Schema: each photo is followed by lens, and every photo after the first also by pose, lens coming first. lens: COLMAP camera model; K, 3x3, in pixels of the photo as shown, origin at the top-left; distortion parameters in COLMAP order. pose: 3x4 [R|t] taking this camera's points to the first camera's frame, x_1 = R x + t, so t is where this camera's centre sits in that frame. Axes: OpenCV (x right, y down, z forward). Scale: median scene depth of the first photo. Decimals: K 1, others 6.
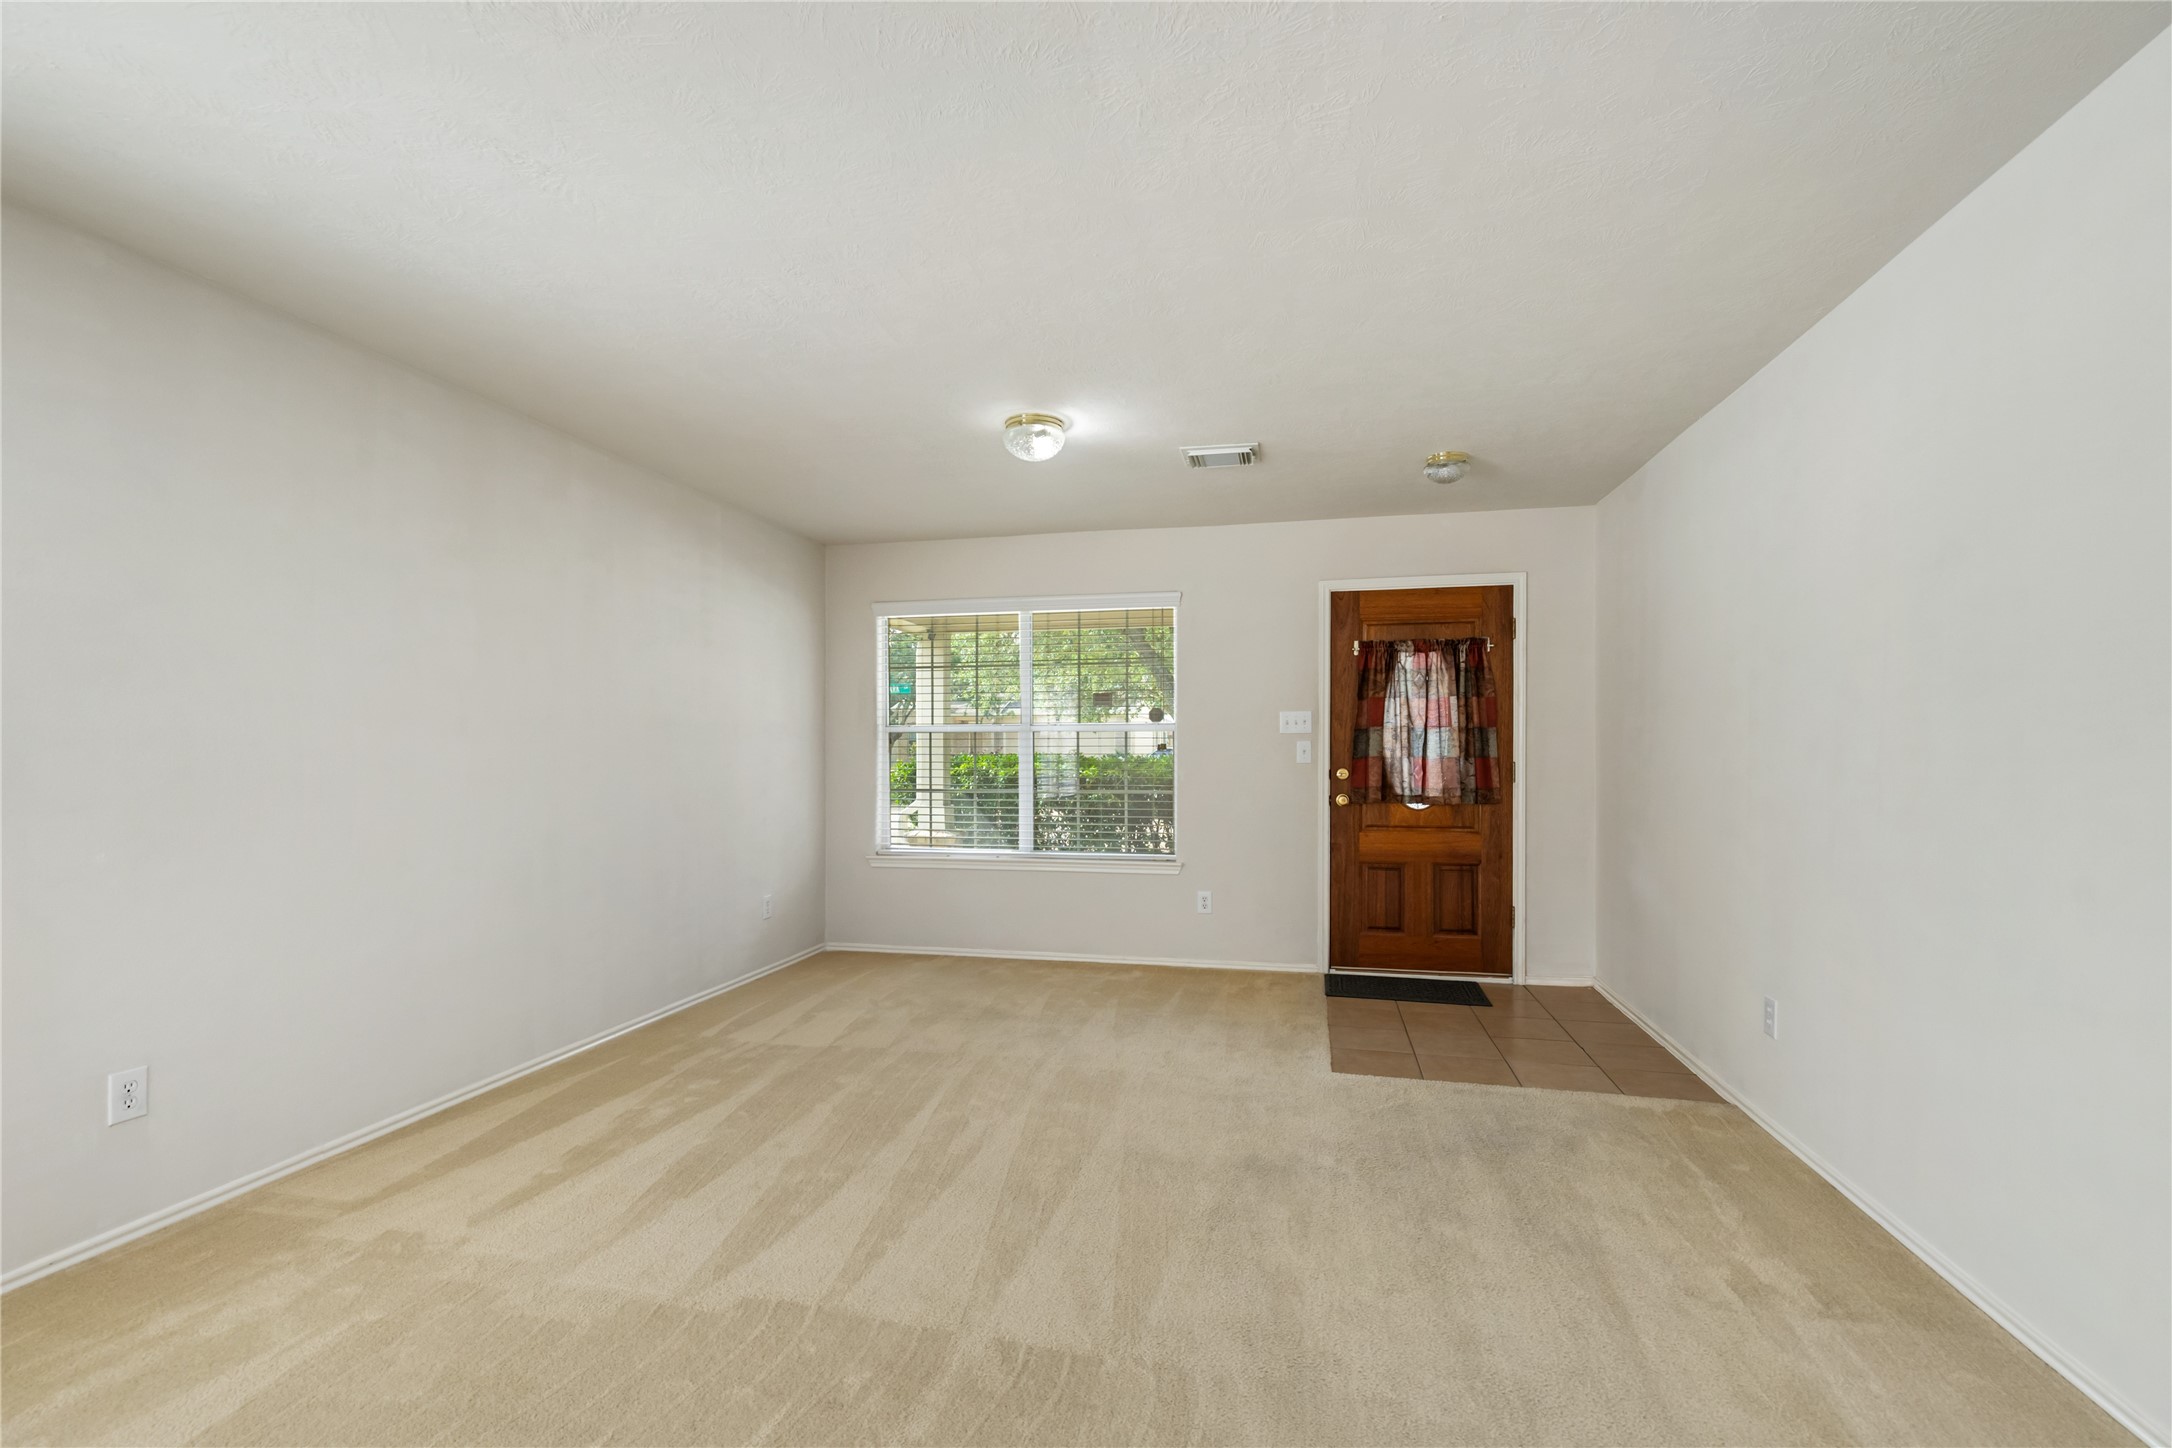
lens RADIAL K [[939.7, 0, 1116.7], [0, 939.7, 759.1], [0, 0, 1]] dist [0.004288, -0.000312]
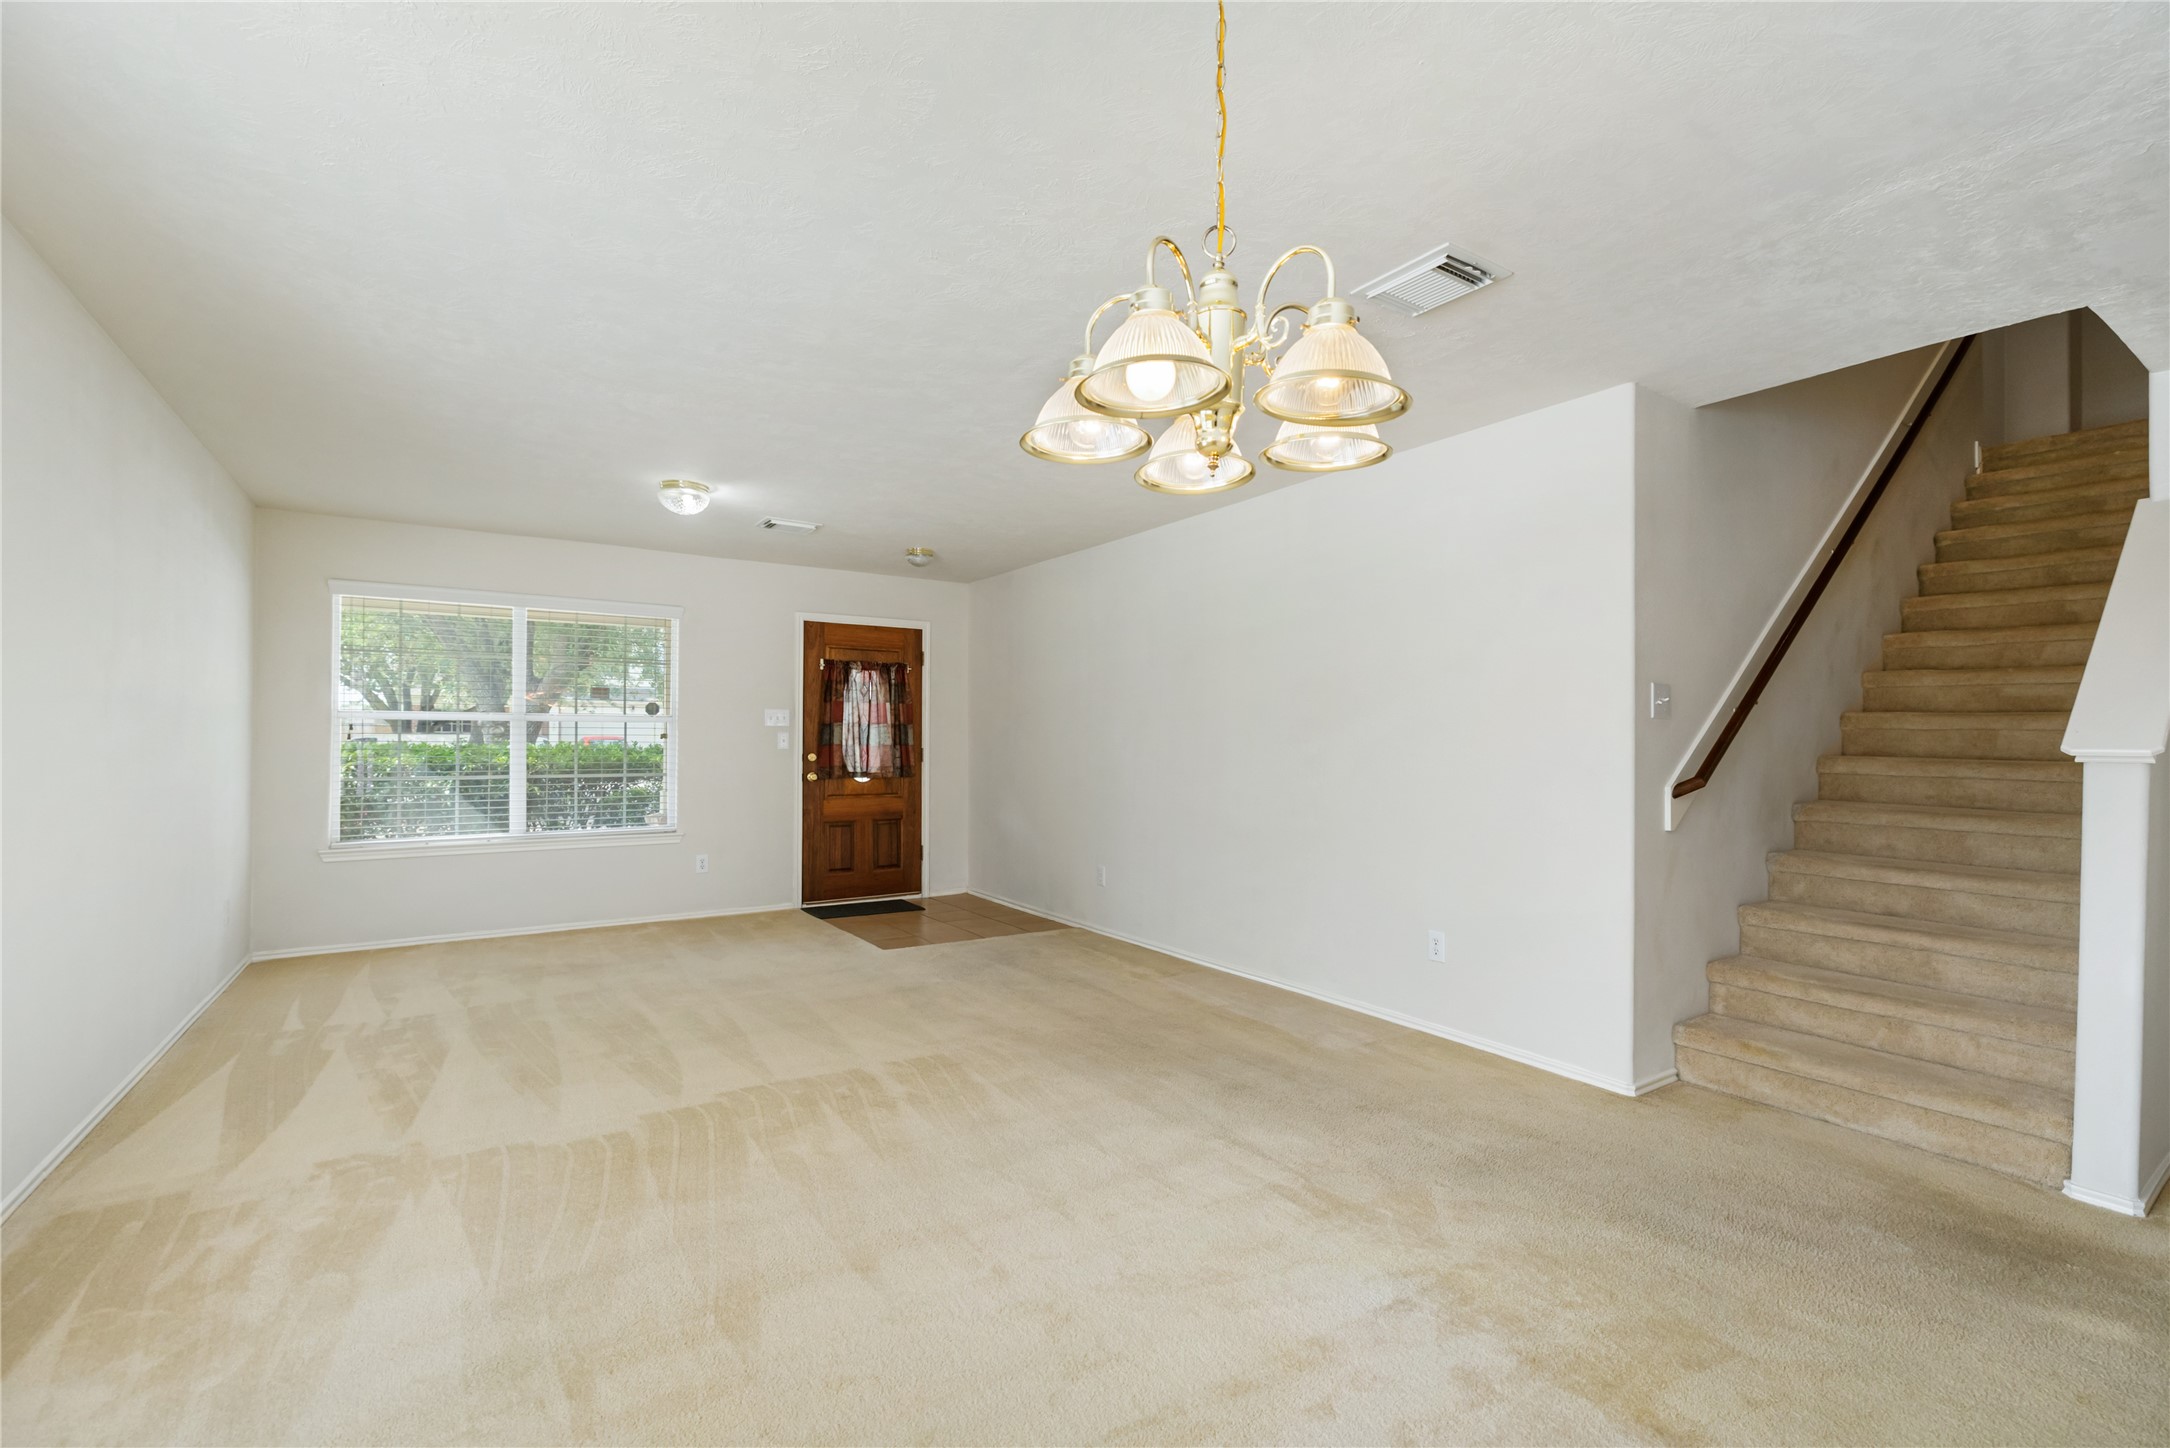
lens RADIAL K [[938.8, 0, 1085.1], [0, 938.8, 734.4], [0, 0, 1]] dist [0.004288, -0.000312]
pose [[0.691012, 0.010595, 0.722766, -0.469287], [0.003402, 0.999834, -0.017909, 0.008786], [-0.722836, 0.014834, 0.690861, -0.211338]]
